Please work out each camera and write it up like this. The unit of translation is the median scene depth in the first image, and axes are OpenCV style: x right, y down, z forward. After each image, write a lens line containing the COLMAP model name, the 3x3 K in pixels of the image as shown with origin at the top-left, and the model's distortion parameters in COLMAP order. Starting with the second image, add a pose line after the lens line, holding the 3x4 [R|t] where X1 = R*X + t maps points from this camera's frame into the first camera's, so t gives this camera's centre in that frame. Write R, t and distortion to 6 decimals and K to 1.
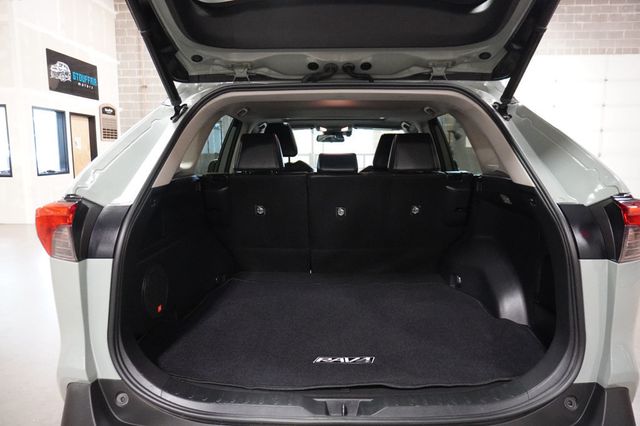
lens RADIAL K [[461.3, 0, 320.0], [0, 461.3, 213.0], [0, 0, 1]] dist [-0.002086, 0.000229]
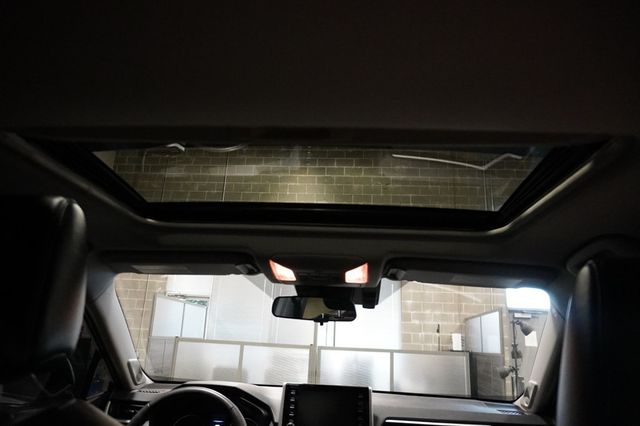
lens RADIAL K [[461.3, 0, 320.0], [0, 461.3, 213.0], [0, 0, 1]] dist [-0.002086, 0.000229]
pose [[0.997782, 0.043762, -0.050165, 0.041149], [-0.059850, 0.919647, -0.388160, -0.099648], [0.029147, 0.390301, 0.920226, 0.686248]]
